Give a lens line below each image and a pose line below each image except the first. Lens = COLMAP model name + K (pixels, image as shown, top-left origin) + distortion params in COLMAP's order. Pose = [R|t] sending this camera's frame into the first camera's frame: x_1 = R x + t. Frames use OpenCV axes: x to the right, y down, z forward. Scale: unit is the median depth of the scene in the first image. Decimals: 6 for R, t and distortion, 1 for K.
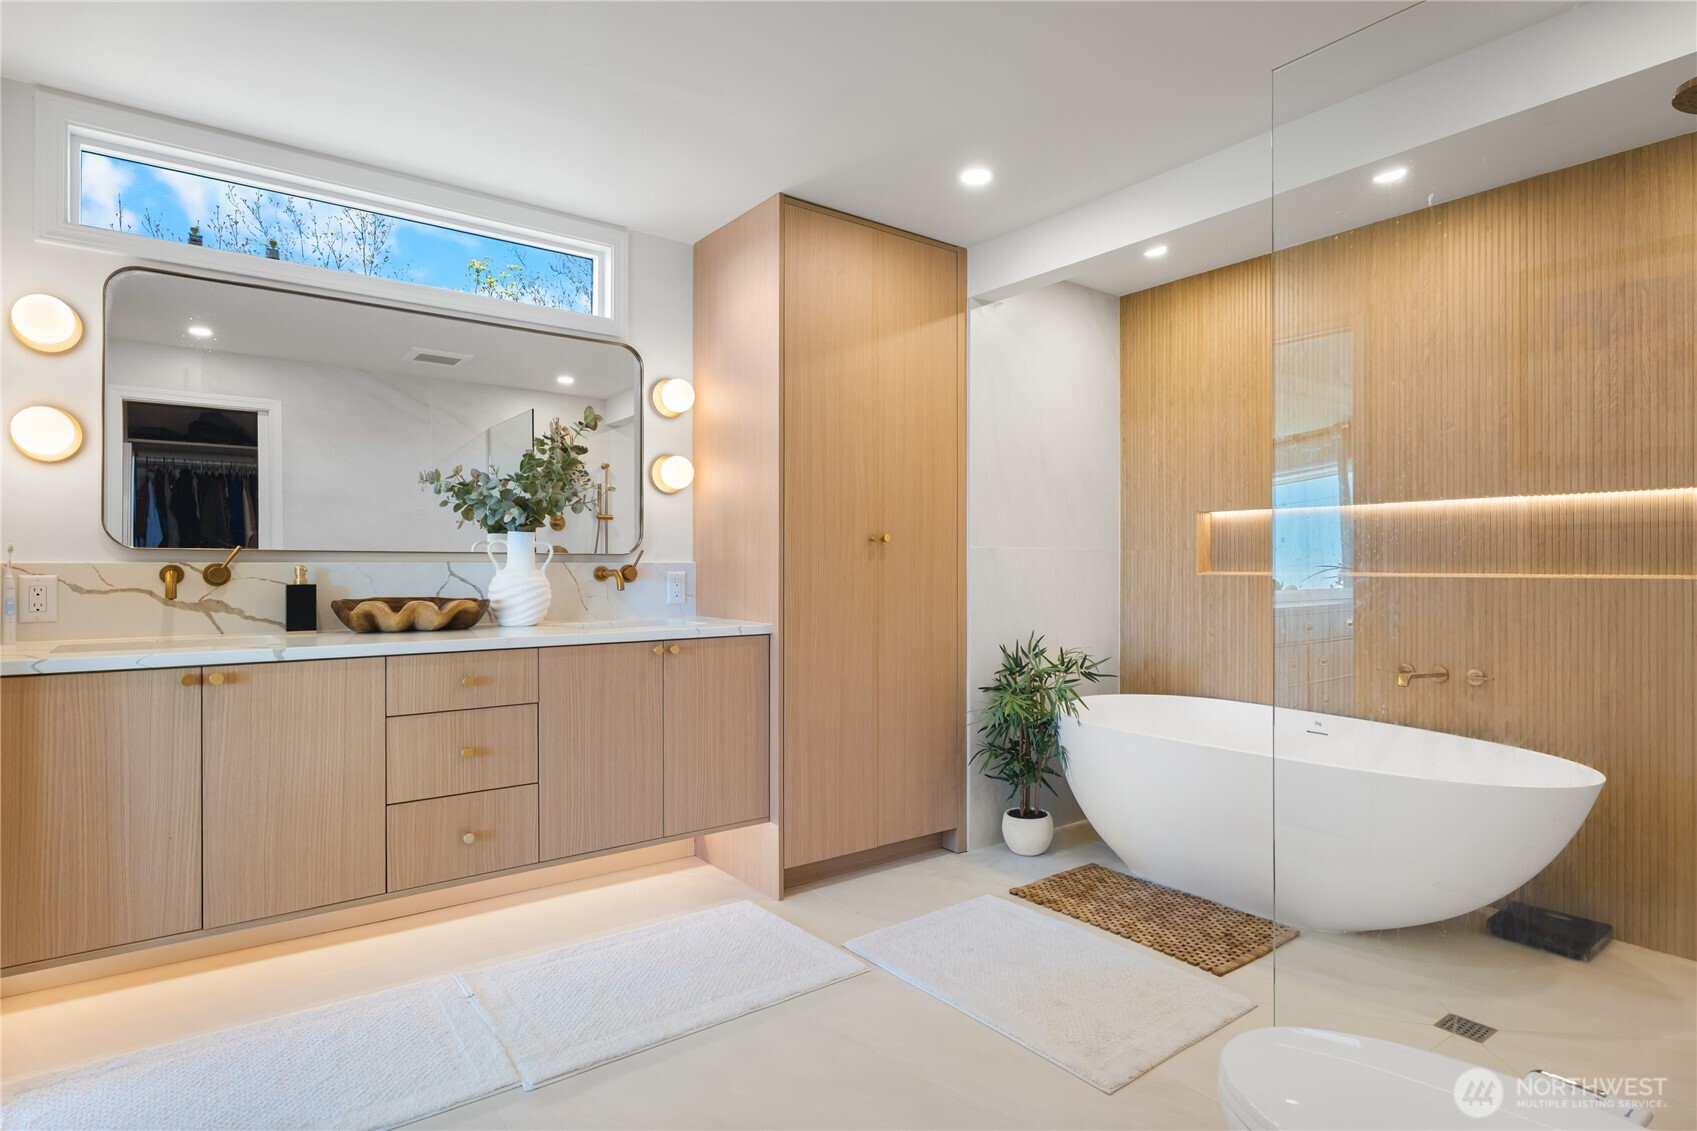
lens RADIAL K [[888.3, 0, 848.5], [0, 888.3, 565.5], [0, 0, 1]] dist [-0.001267, 0.000090]
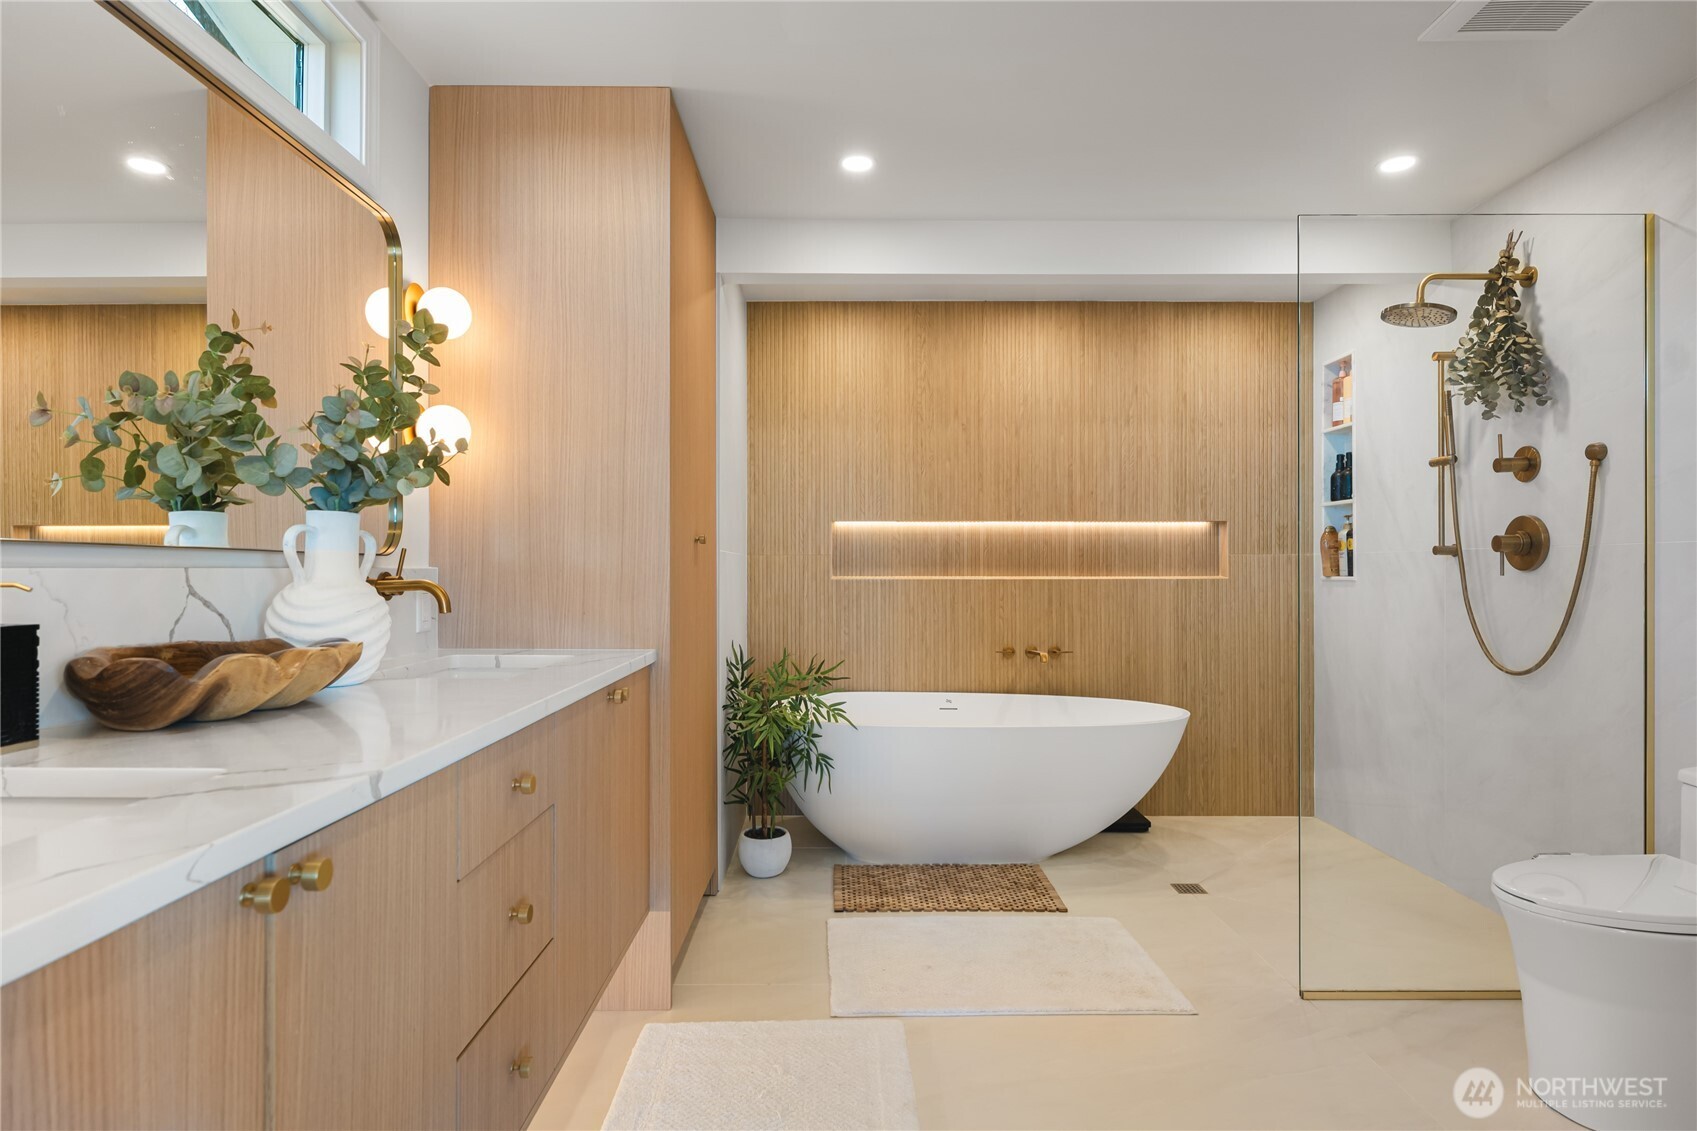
lens RADIAL K [[915.7, 0, 848.5], [0, 915.7, 565.5], [0, 0, 1]] dist [-0.001989, 0.000113]
pose [[0.598982, 0.002412, 0.800759, -0.597858], [0.000528, 0.999994, -0.003406, -0.003059], [-0.800763, 0.002463, 0.598977, 0.388672]]
